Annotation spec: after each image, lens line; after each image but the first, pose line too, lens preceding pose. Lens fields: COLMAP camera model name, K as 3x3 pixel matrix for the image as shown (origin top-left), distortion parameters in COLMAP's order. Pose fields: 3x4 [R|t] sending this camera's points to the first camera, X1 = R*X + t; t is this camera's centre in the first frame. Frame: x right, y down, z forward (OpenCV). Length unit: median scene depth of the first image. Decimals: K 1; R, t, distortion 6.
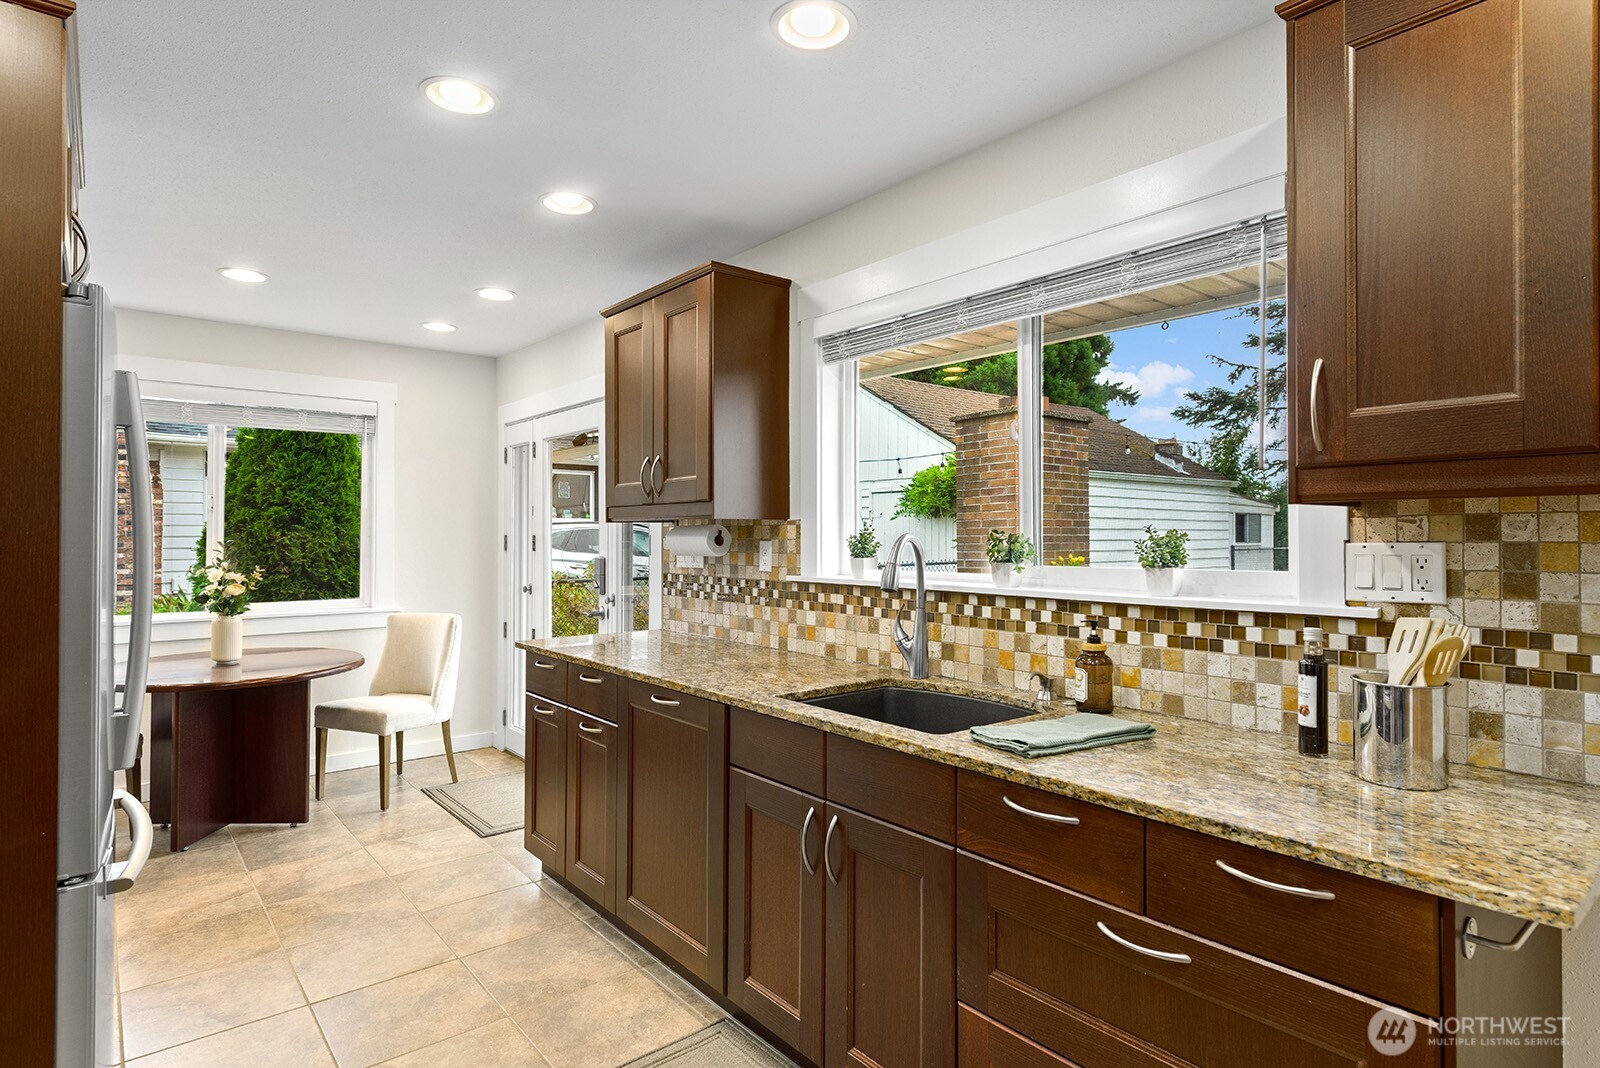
lens RADIAL K [[835.9, 0, 800.0], [0, 835.9, 534.0], [0, 0, 1]] dist [0.000272, -0.000056]
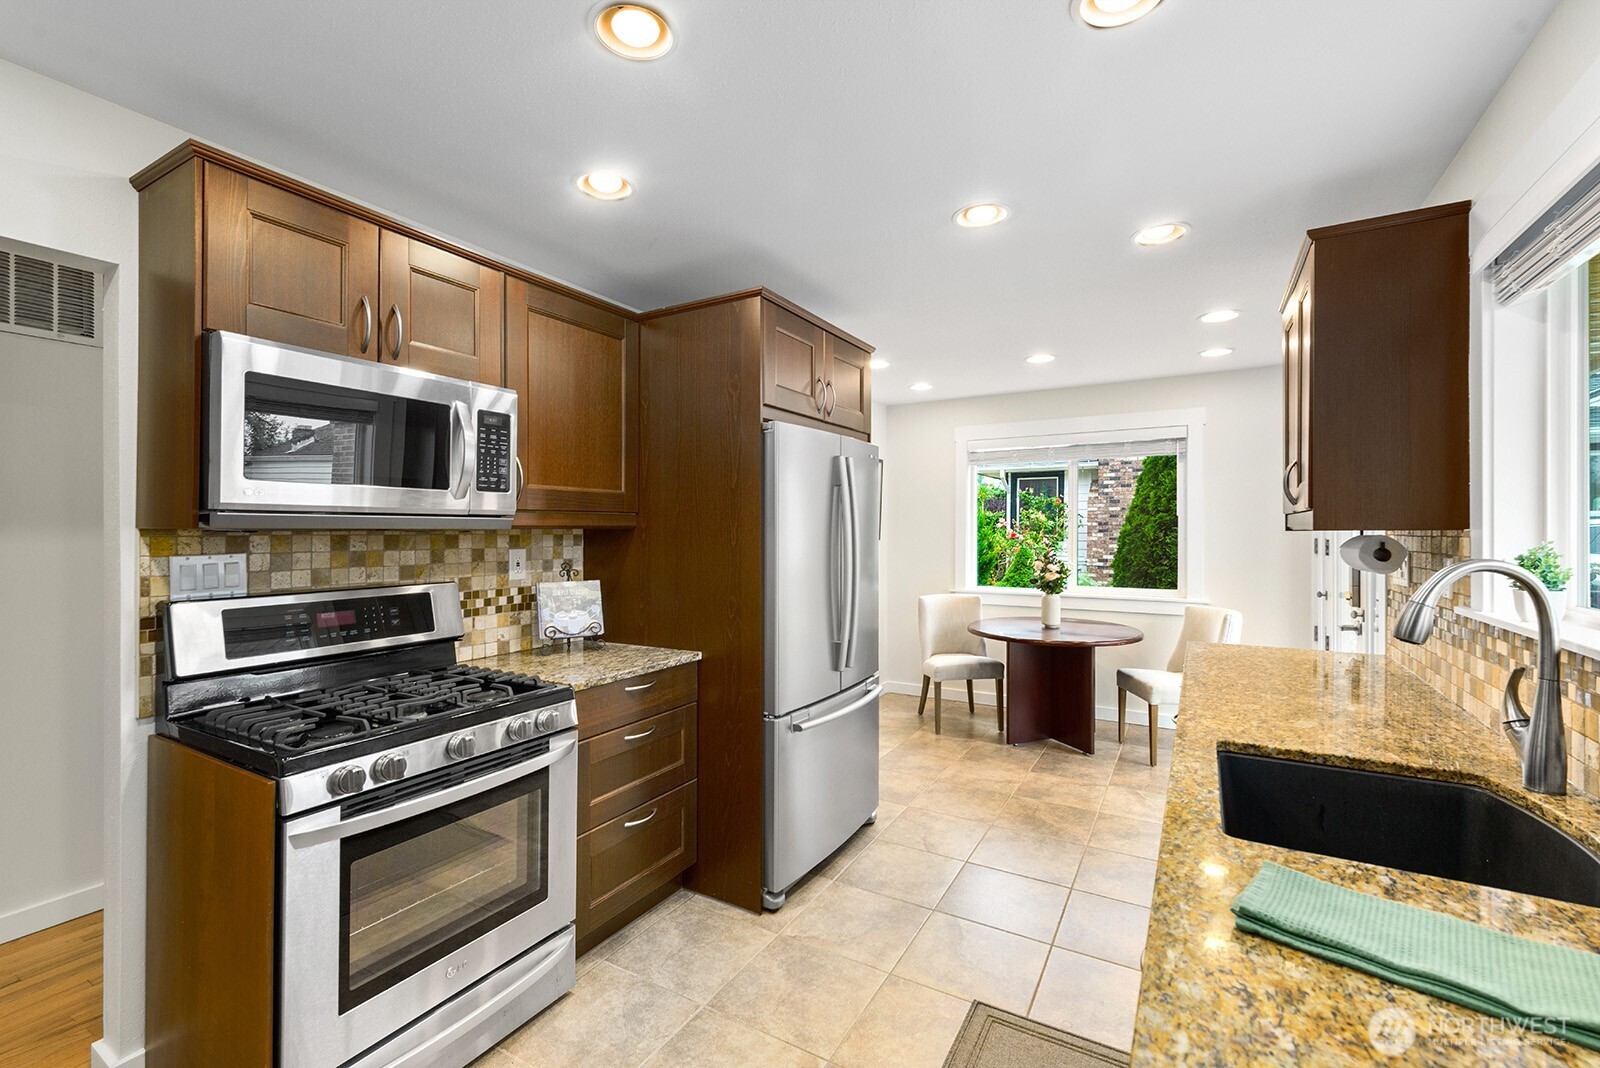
lens RADIAL K [[680.6, 0, 799.1], [0, 680.6, 526.3], [0, 0, 1]] dist [0.001625, 0.000057]
pose [[0.338719, -0.004837, -0.940875, 0.290905], [0.002295, 0.999988, -0.004315, -0.015474], [0.940885, -0.000698, 0.338727, 0.206231]]
